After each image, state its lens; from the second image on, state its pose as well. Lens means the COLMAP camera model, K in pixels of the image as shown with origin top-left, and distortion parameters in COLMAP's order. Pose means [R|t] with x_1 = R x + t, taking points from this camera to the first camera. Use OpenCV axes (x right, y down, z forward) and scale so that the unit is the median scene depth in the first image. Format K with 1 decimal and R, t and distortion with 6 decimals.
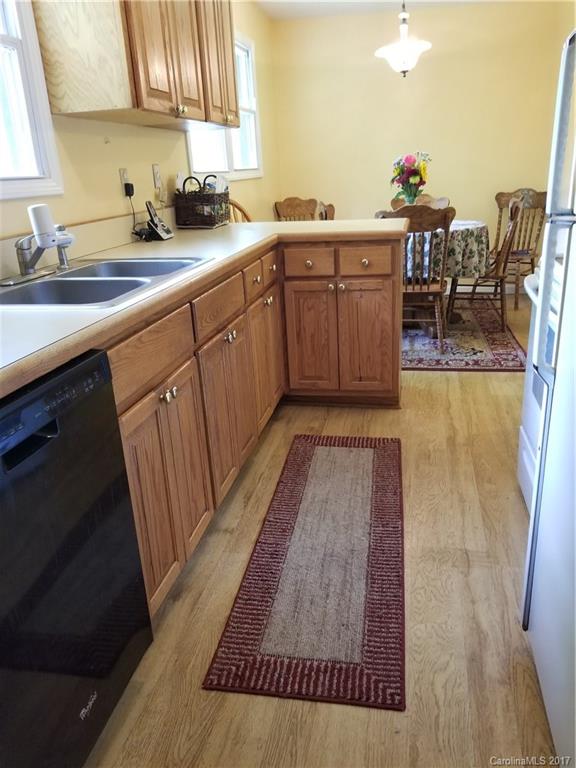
lens RADIAL K [[611.5, 0, 294.1], [0, 611.5, 389.6], [0, 0, 1]] dist [0.065602, -0.128363]
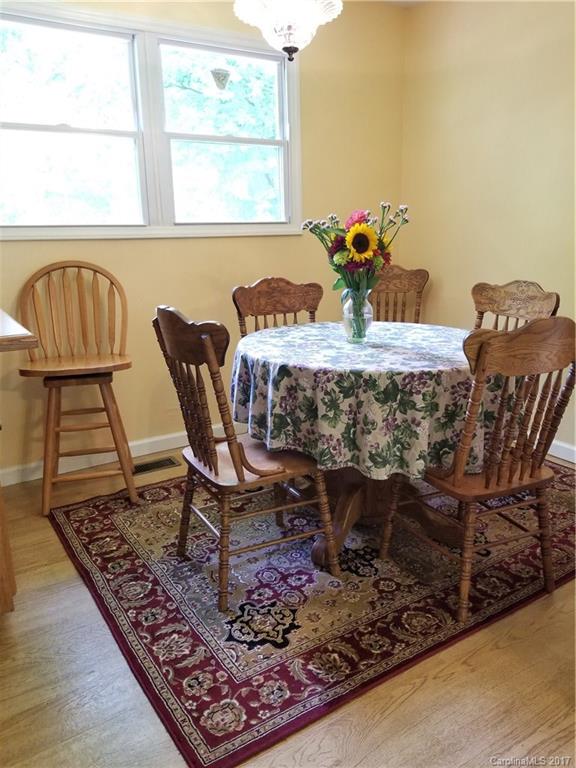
lens RADIAL K [[611.5, 0, 295.8], [0, 611.5, 389.2], [0, 0, 1]] dist [0.065602, -0.128363]
pose [[0.699621, 0.221599, -0.679282, 0.770693], [-0.261431, 0.964160, 0.045274, -0.353199], [0.664969, 0.145911, 0.732479, 0.880593]]
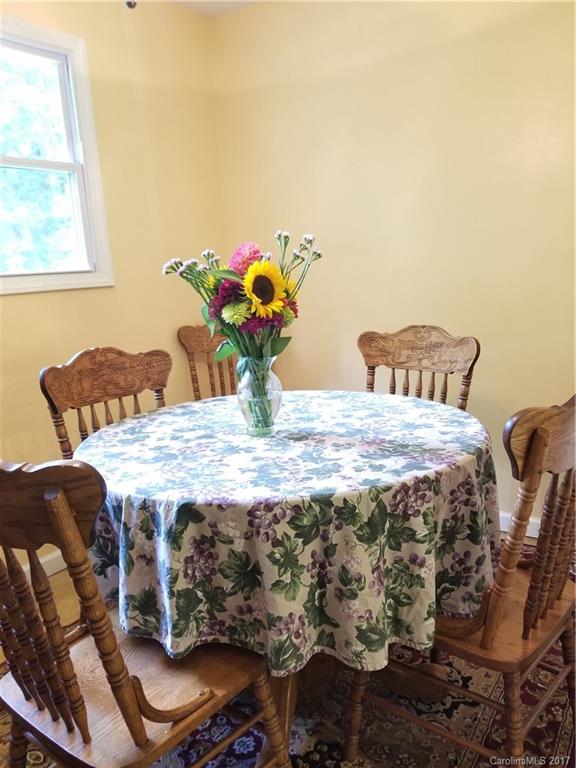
lens RADIAL K [[611.5, 0, 310.2], [0, 611.5, 370.5], [0, 0, 1]] dist [0.065602, -0.128363]
pose [[0.925035, 0.058383, -0.375368, 0.515626], [-0.116297, 0.984199, -0.133519, -0.383879], [0.361641, 0.167164, 0.917209, 1.018217]]
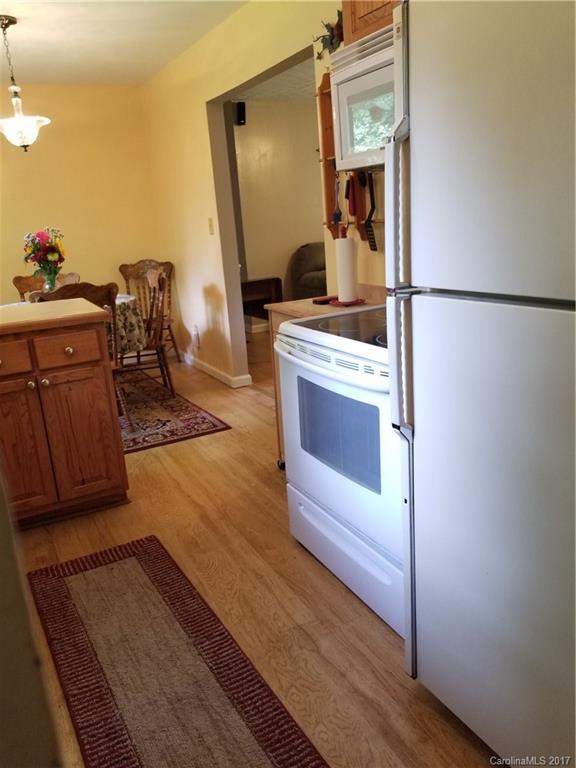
lens RADIAL K [[611.5, 0, 301.3], [0, 611.5, 374.9], [0, 0, 1]] dist [0.065602, -0.128363]
pose [[0.769470, -0.166150, 0.616693, -0.170934], [0.242554, 0.969250, -0.041507, -0.055062], [-0.590833, 0.181520, 0.786109, 0.113850]]
